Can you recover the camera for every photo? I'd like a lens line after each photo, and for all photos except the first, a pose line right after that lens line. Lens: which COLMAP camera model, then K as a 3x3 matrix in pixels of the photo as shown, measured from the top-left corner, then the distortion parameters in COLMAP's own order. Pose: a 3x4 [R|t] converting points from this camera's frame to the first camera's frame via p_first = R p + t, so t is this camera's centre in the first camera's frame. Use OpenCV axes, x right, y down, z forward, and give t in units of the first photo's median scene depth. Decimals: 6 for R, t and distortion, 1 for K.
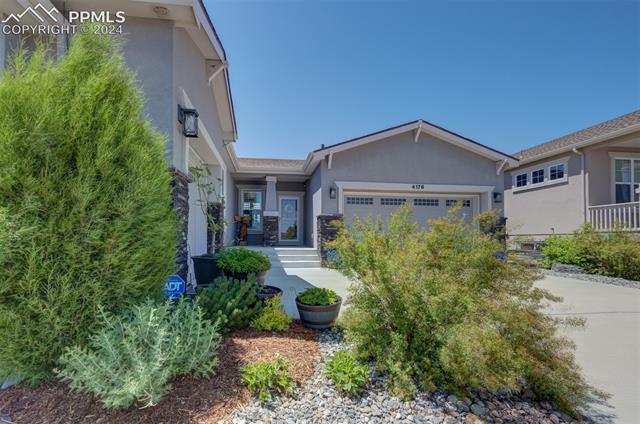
lens RADIAL K [[283.2, 0, 319.8], [0, 283.2, 238.2], [0, 0, 1]] dist [0.000023, -0.000002]
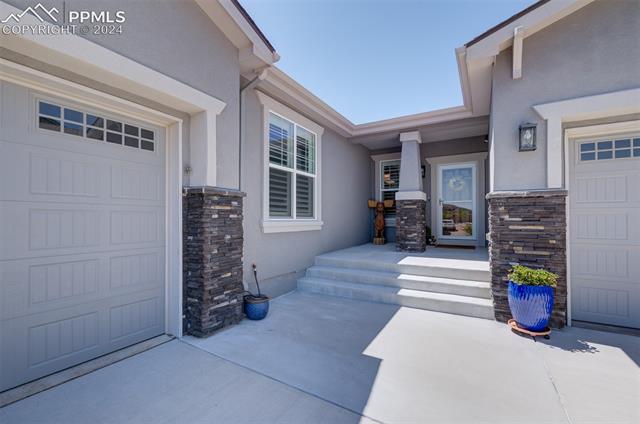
lens RADIAL K [[277.2, 0, 320.2], [0, 277.2, 218.7], [0, 0, 1]] dist [0.000007, 0.000015]
pose [[0.755318, -0.001588, -0.655357, 0.074562], [0.003236, 0.999994, 0.001306, -0.044102], [0.655351, -0.003108, 0.755318, 0.481516]]
